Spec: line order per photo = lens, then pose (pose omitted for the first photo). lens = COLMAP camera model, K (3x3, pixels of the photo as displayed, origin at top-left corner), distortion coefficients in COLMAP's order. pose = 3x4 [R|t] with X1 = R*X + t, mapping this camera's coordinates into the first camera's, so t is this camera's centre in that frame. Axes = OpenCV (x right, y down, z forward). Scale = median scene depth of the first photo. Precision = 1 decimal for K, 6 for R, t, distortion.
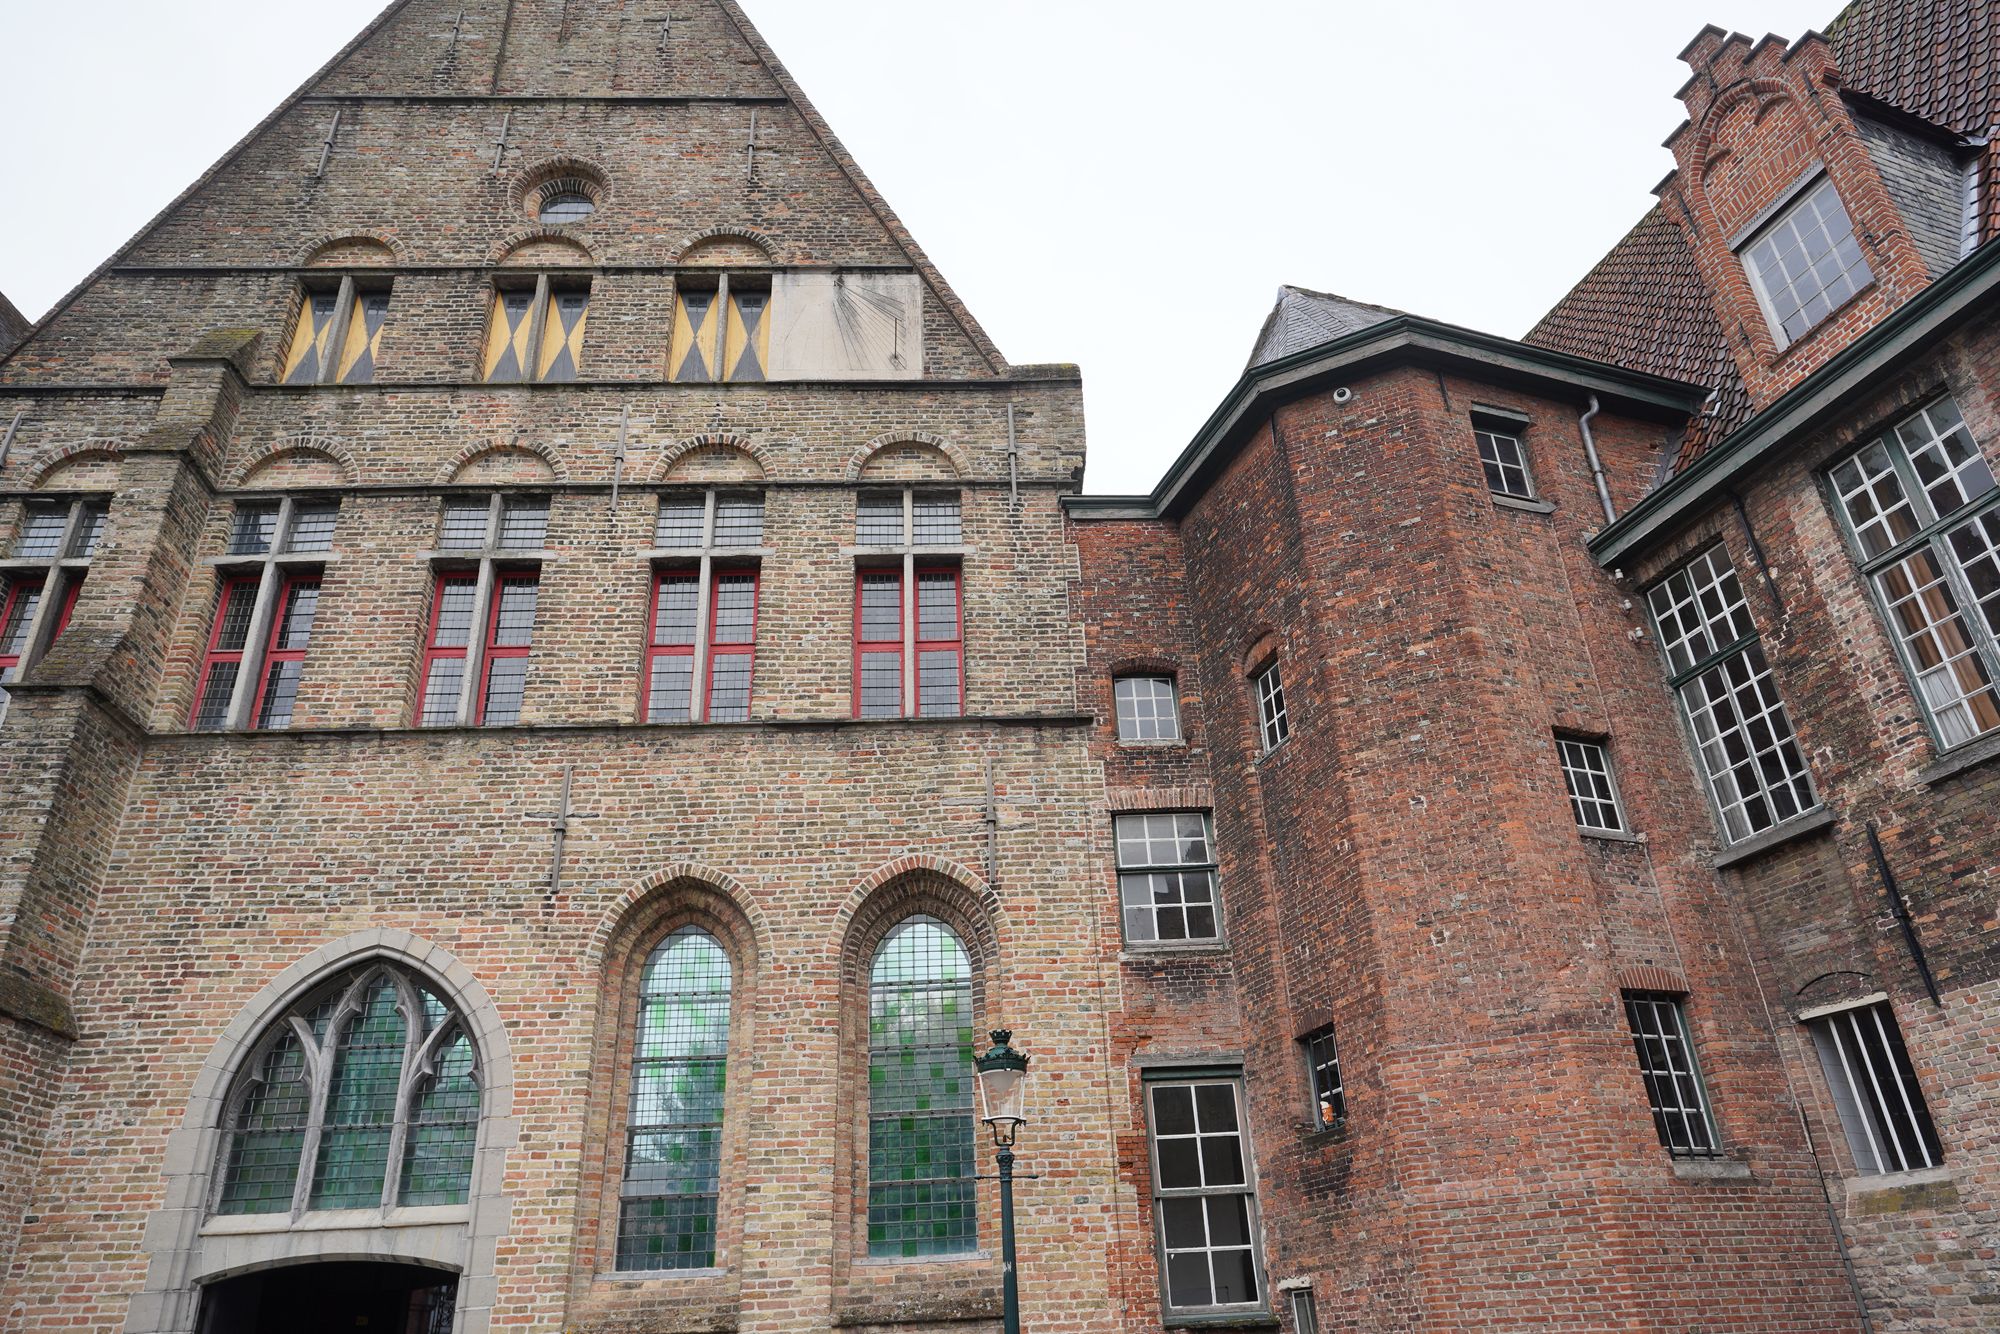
lens RADIAL K [[1353.5, 0, 1005.9], [0, 1353.5, 679.1], [0, 0, 1]] dist [-0.017131, 0.022781]
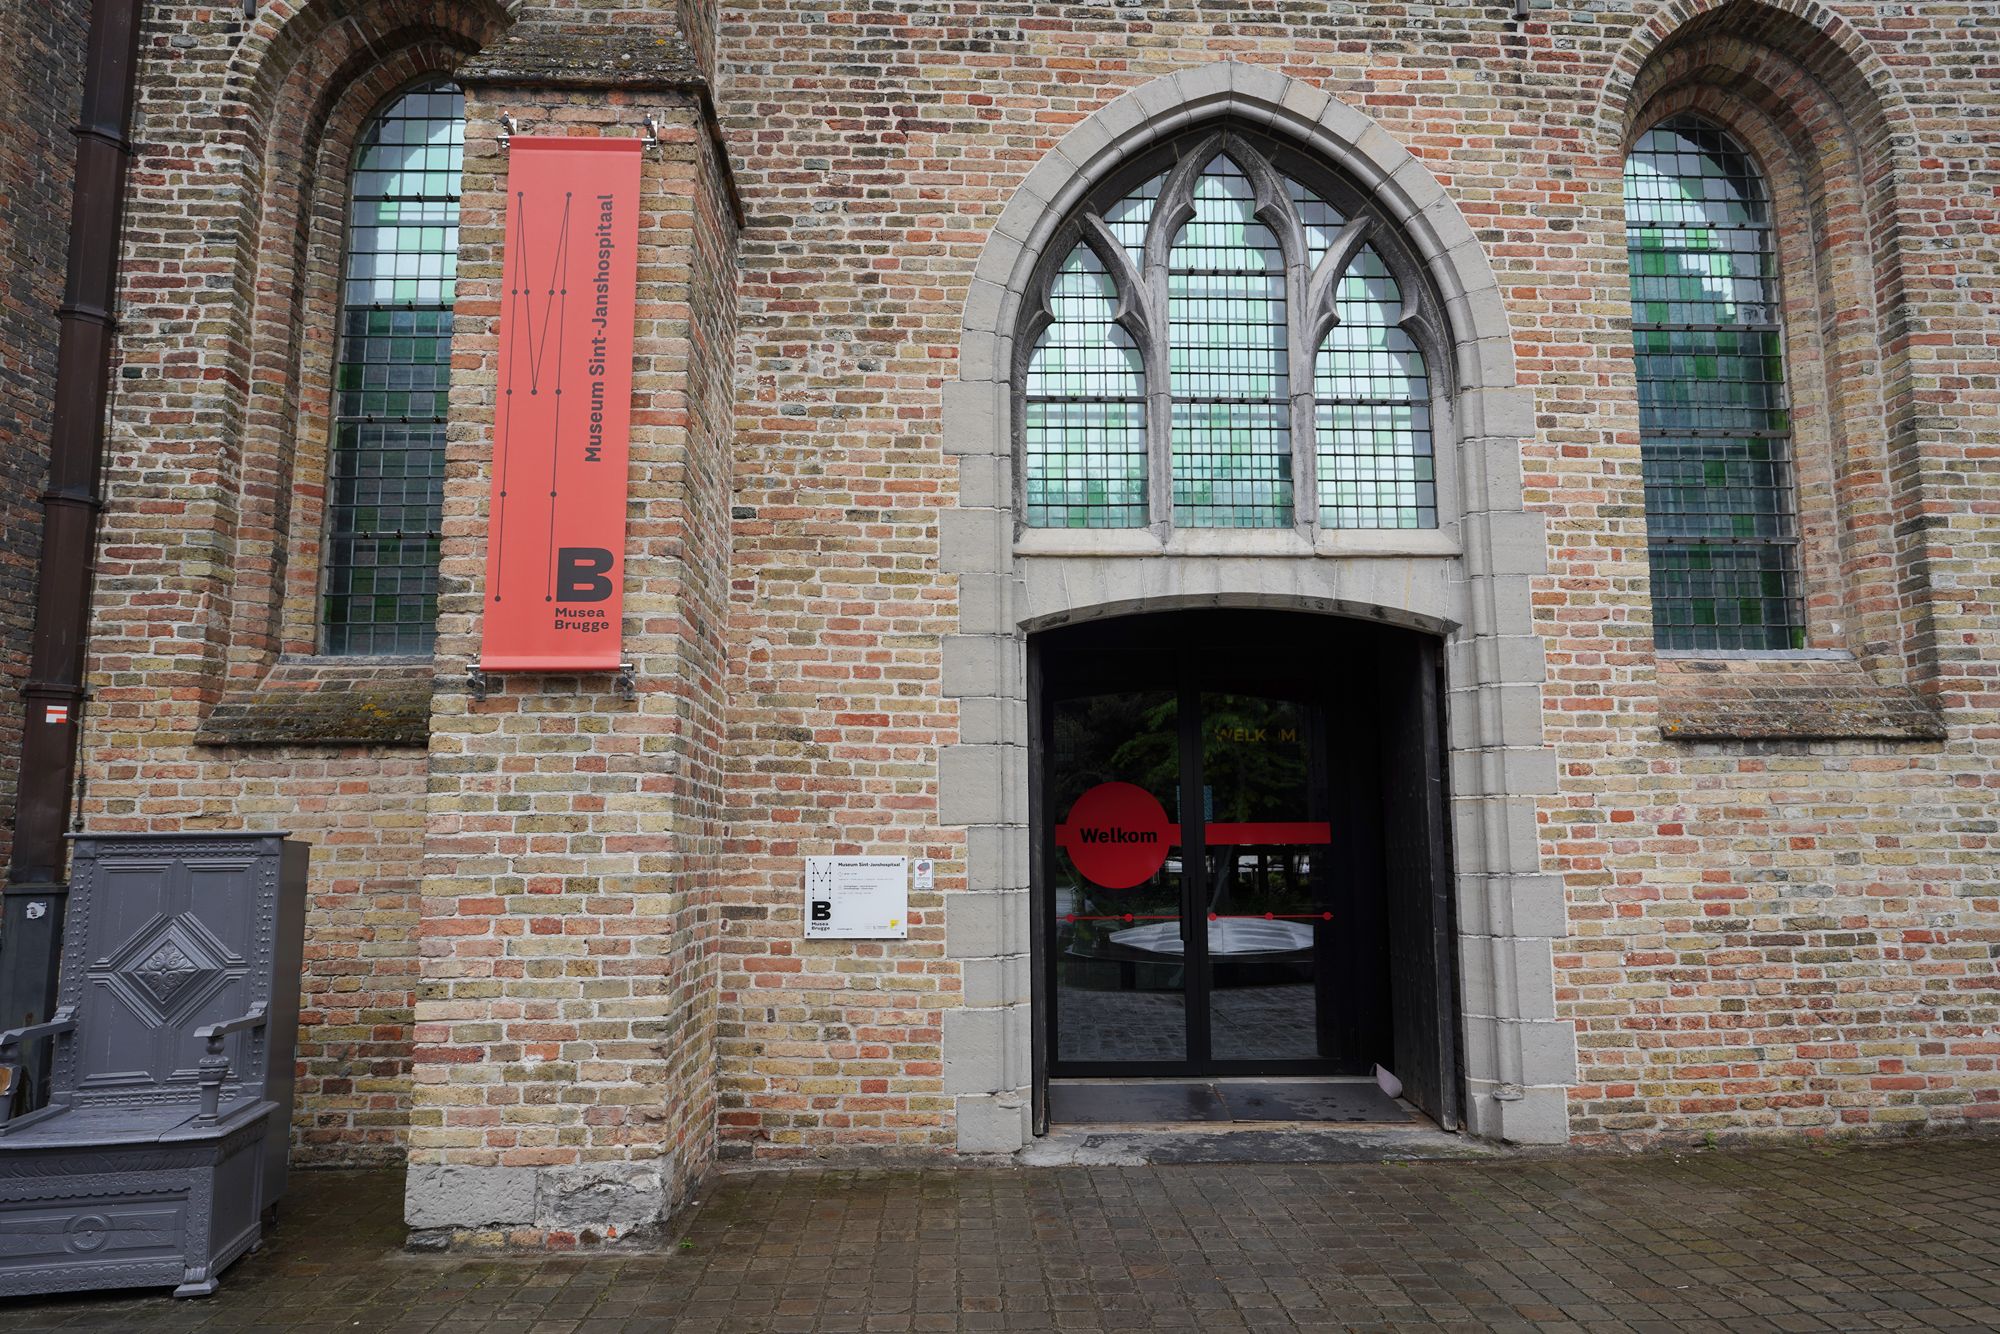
lens RADIAL K [[1353.5, 0, 994.3], [0, 1353.5, 663.9], [0, 0, 1]] dist [-0.017131, 0.022781]
pose [[0.999138, 0.041488, -0.001559, -0.564769], [-0.038628, 0.942732, 0.331307, 0.244229], [0.015215, -0.330961, 0.943522, 0.396611]]
